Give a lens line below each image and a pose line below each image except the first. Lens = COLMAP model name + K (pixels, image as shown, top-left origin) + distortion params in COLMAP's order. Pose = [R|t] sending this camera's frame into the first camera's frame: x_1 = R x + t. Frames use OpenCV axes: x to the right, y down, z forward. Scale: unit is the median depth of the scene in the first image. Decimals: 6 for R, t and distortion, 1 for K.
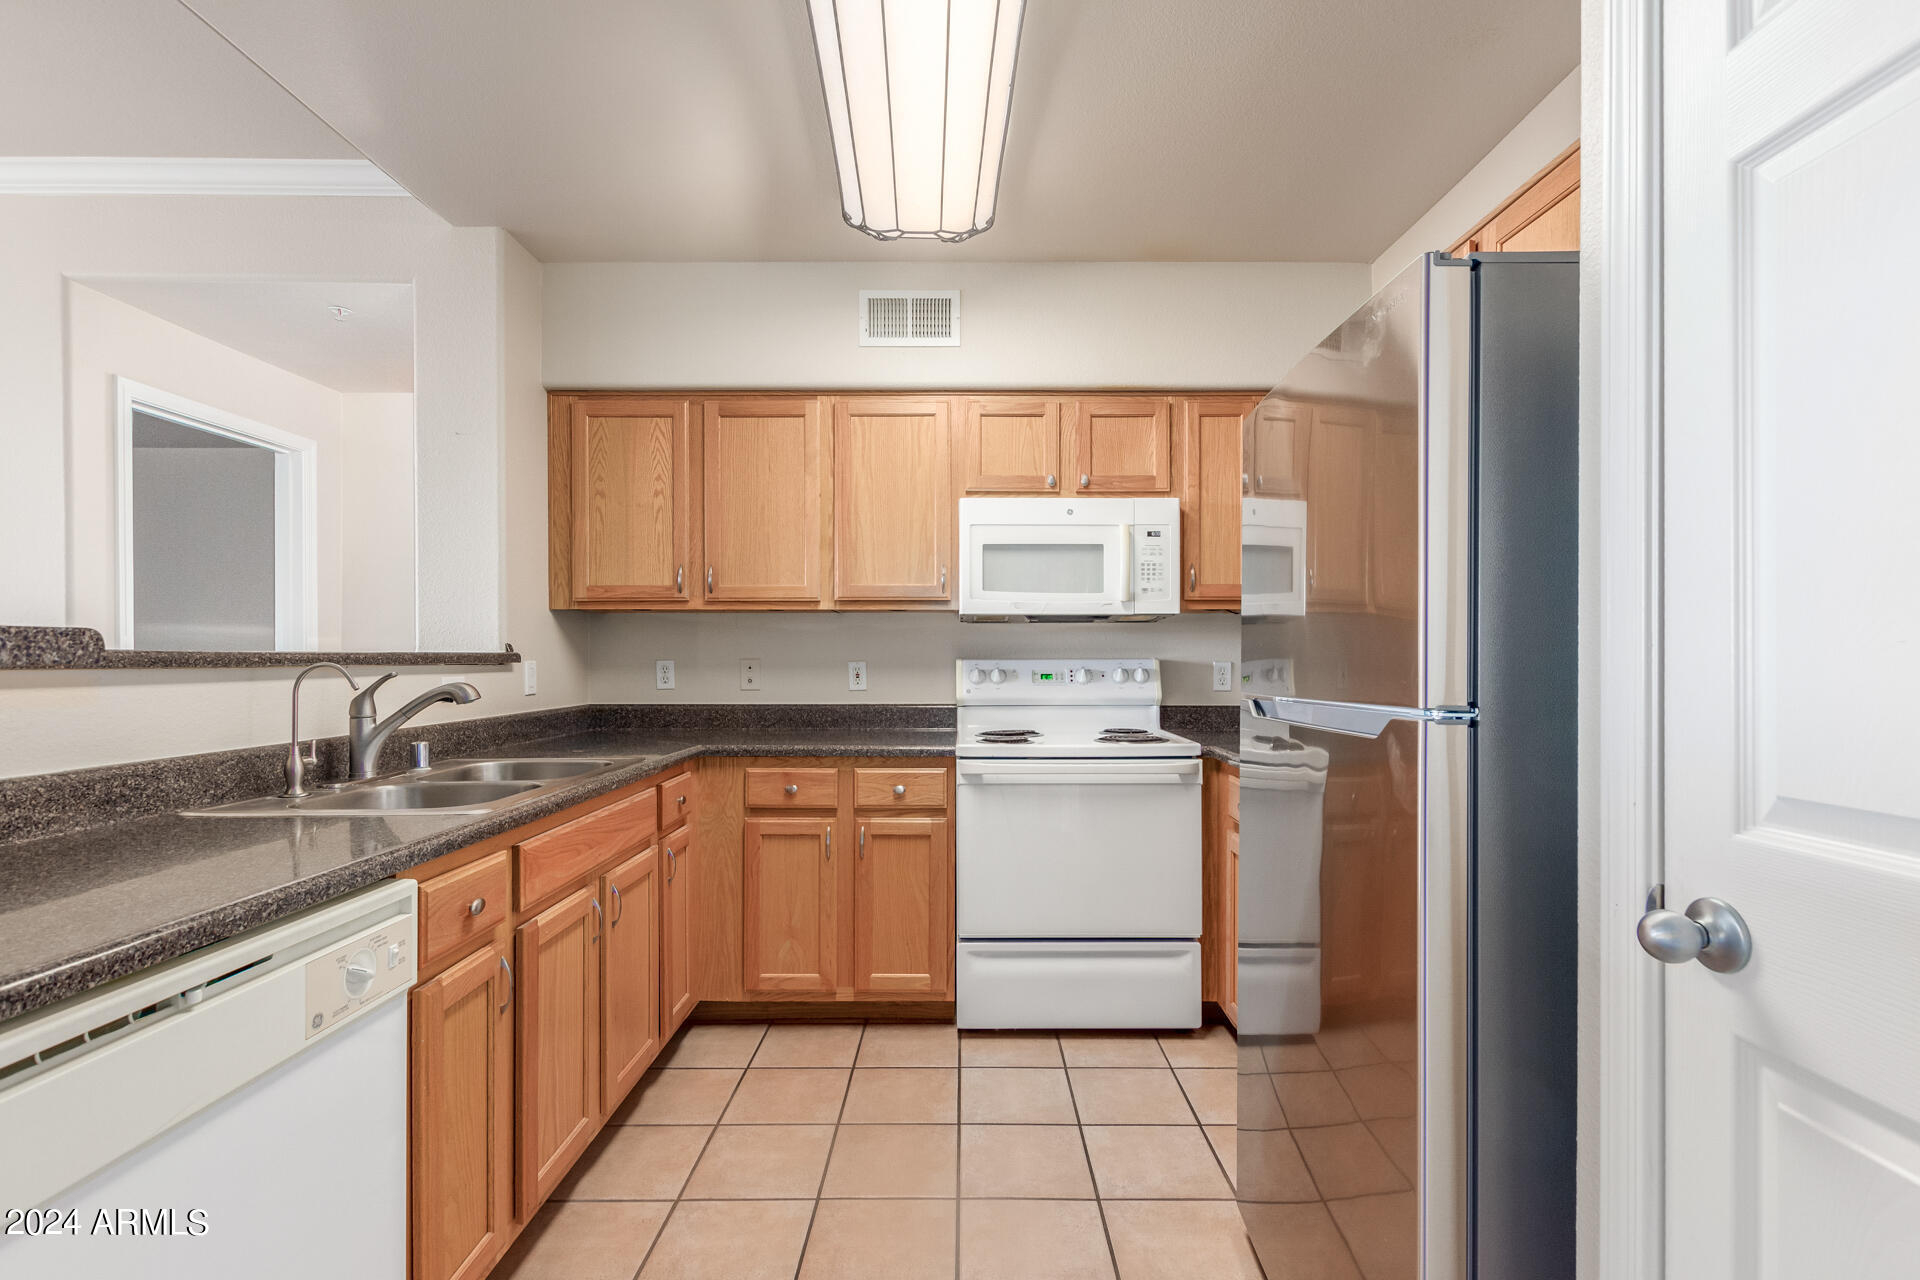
lens RADIAL K [[878.9, 0, 966.7], [0, 878.9, 654.2], [0, 0, 1]] dist [0.003964, -0.000397]
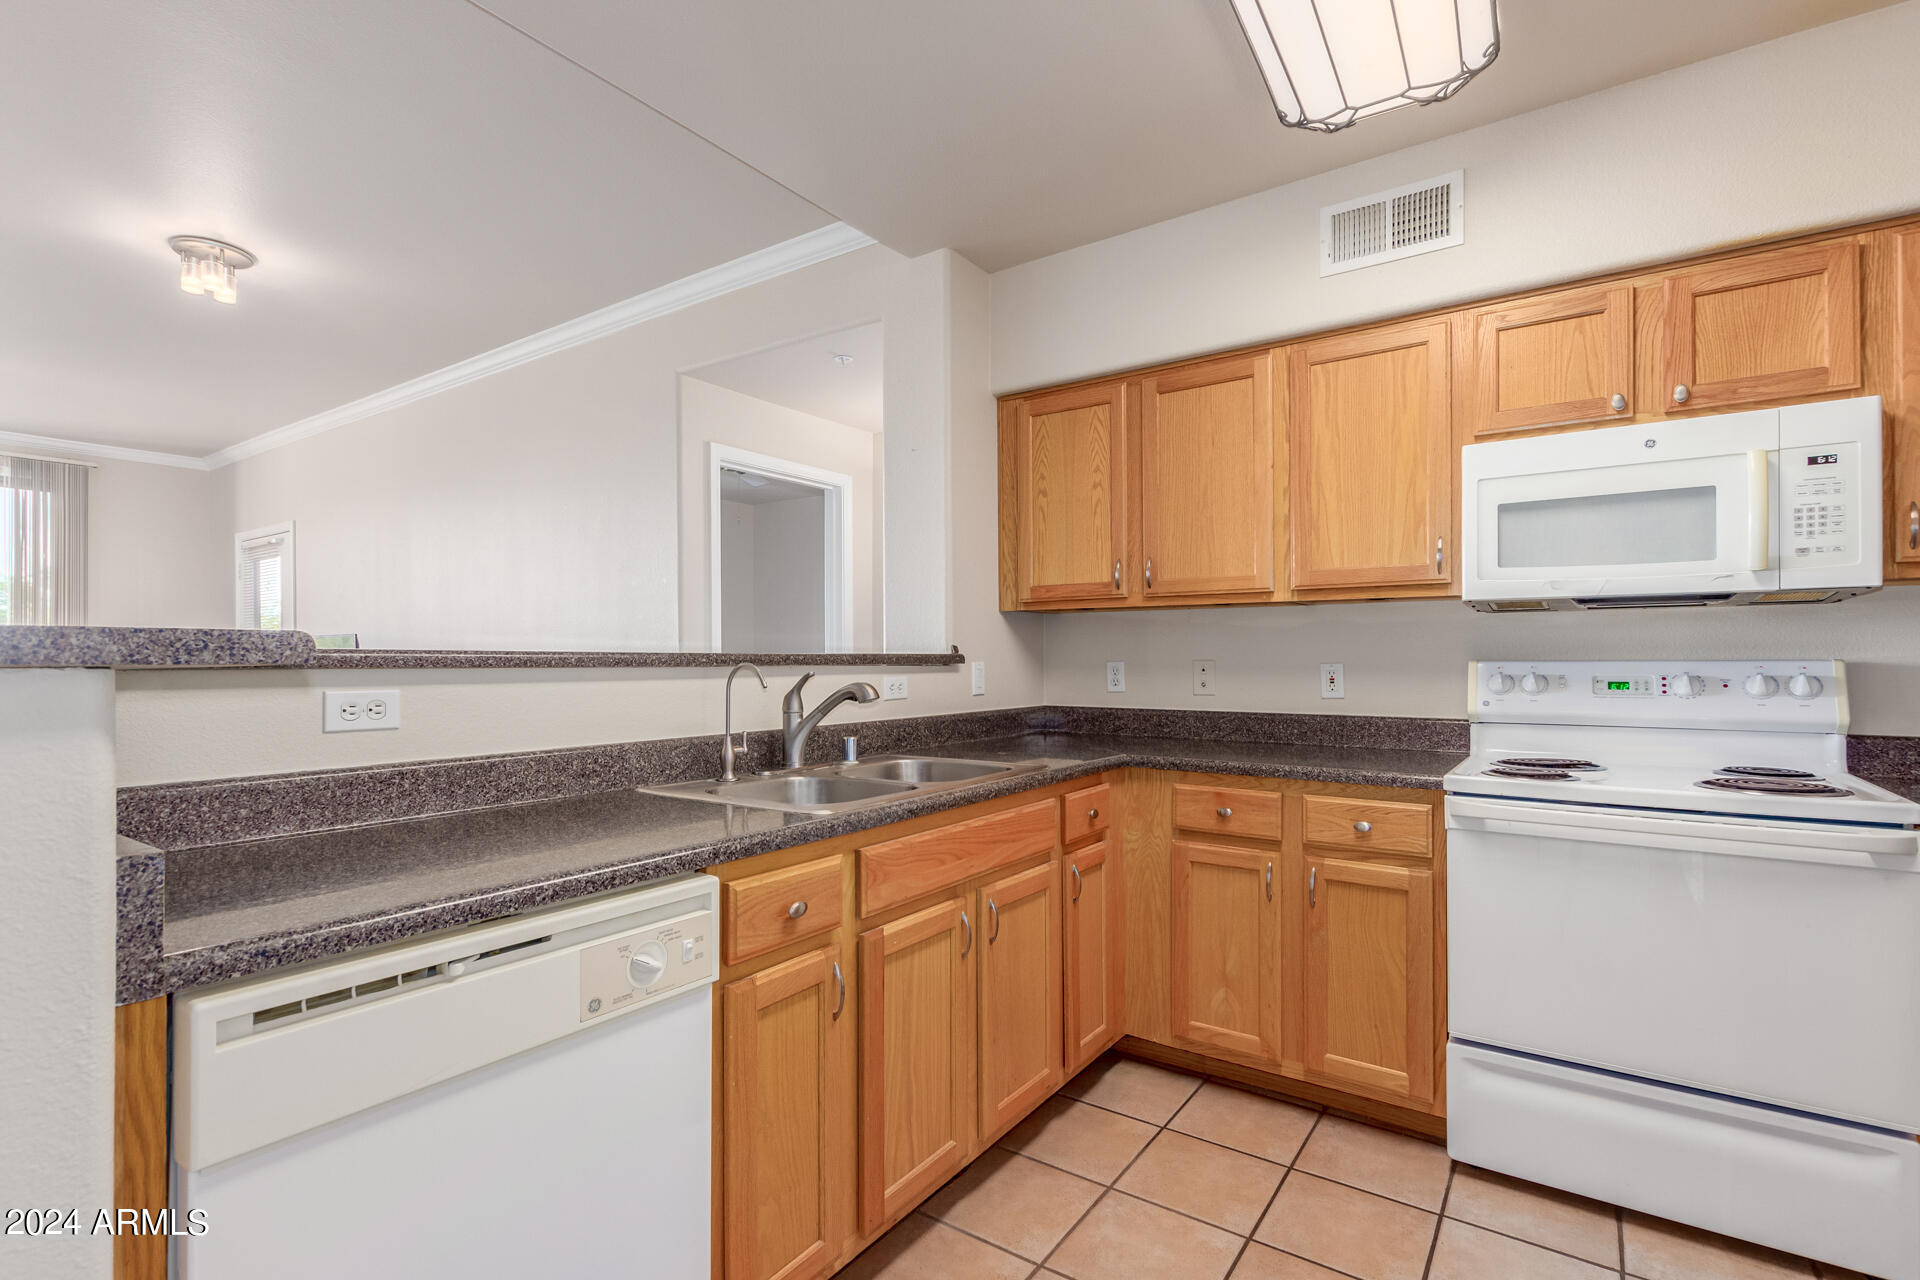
lens RADIAL K [[893.1, 0, 935.5], [0, 893.1, 655.1], [0, 0, 1]] dist [0.007109, -0.000259]
pose [[0.817253, -0.002807, -0.576272, 0.071766], [0.002467, 0.999996, -0.001372, 0.001031], [0.576274, -0.000301, 0.817256, 0.127637]]
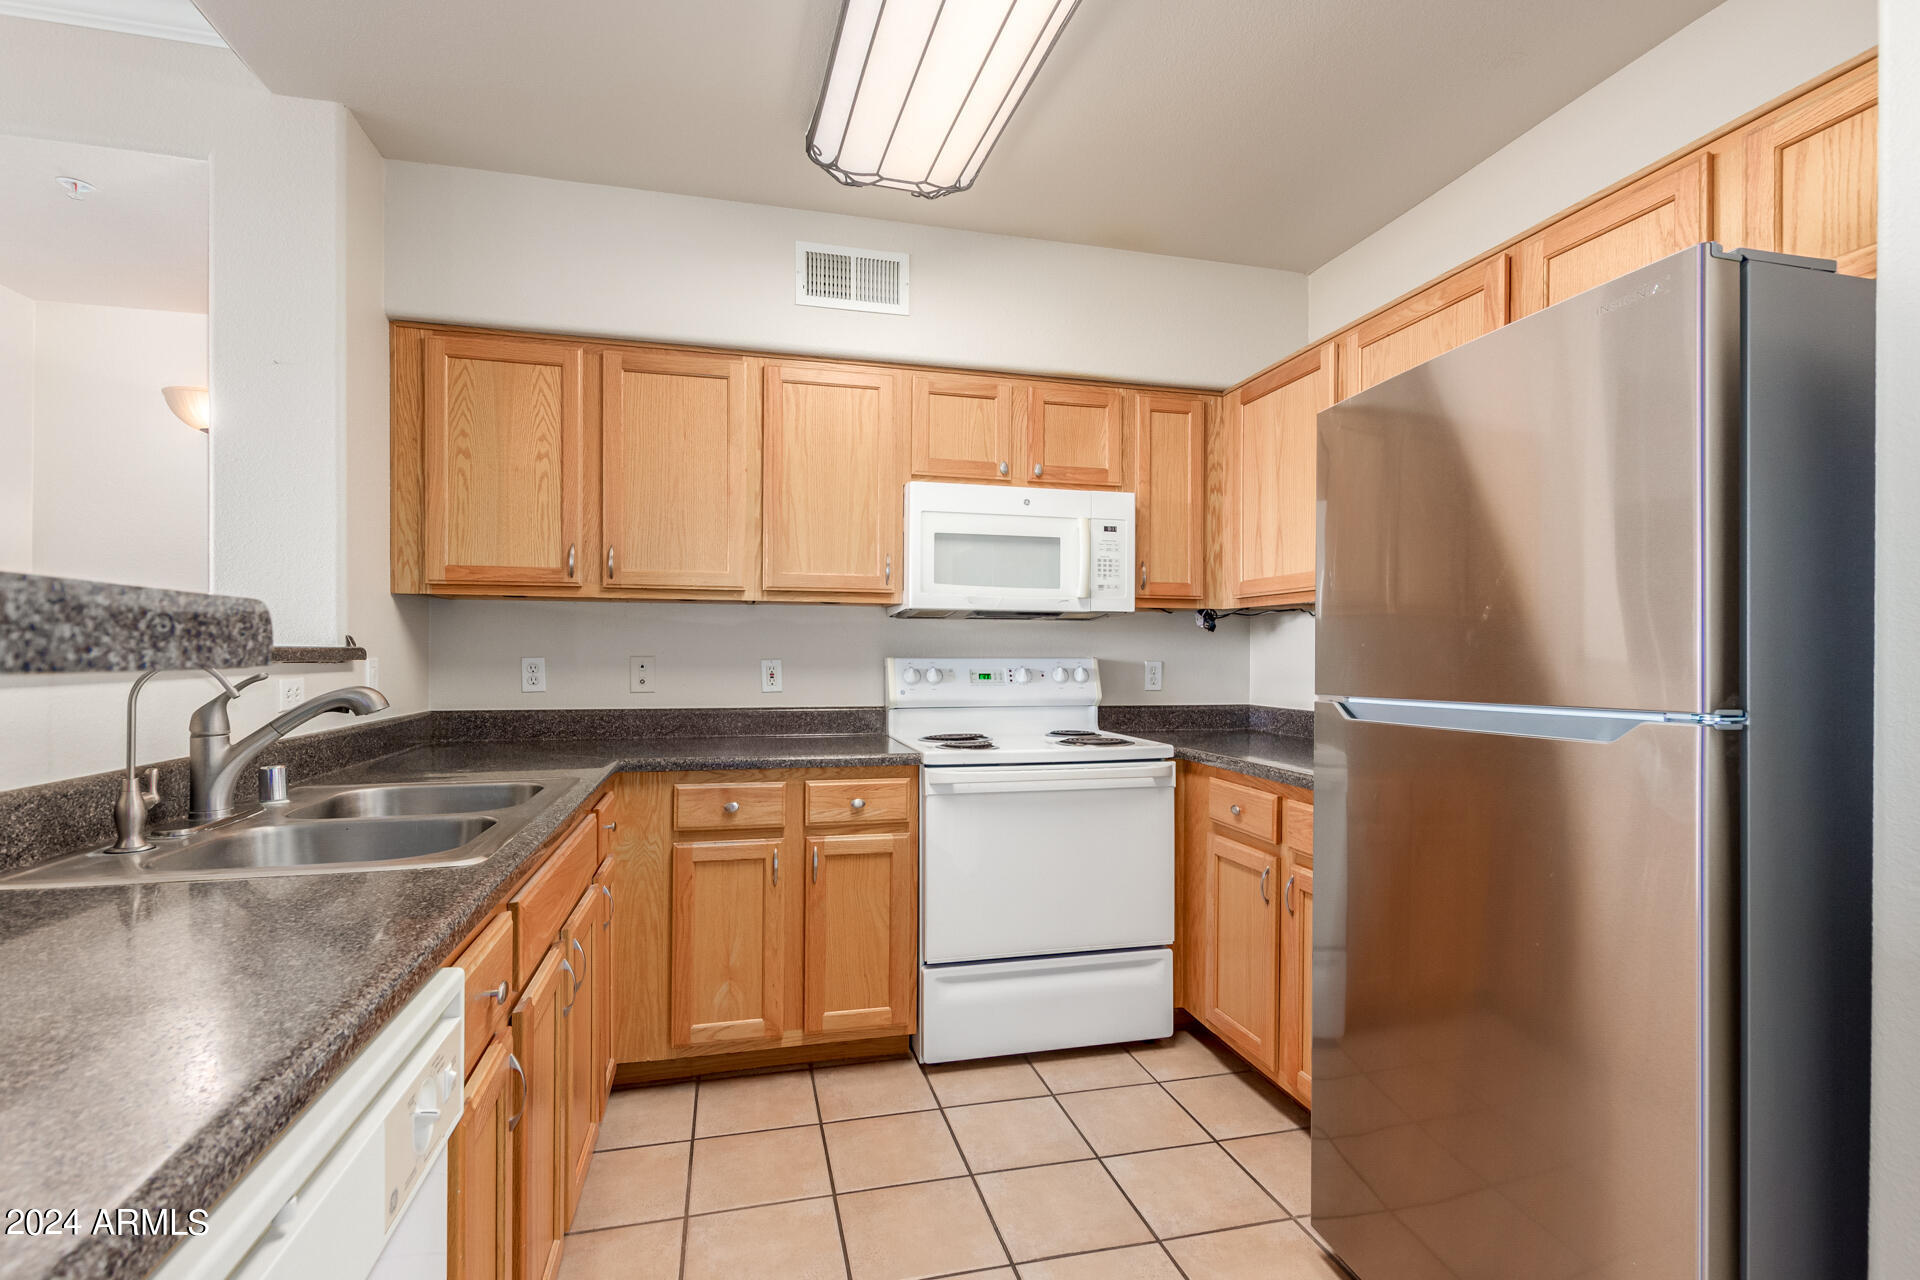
lens RADIAL K [[894.7, 0, 1000.9], [0, 894.7, 653.8], [0, 0, 1]] dist [0.006828, -0.004616]
pose [[0.968443, 0.005094, 0.249183, -0.162096], [-0.005522, 0.999984, 0.001017, 0.000156], [-0.249174, -0.002361, 0.968456, 0.082234]]
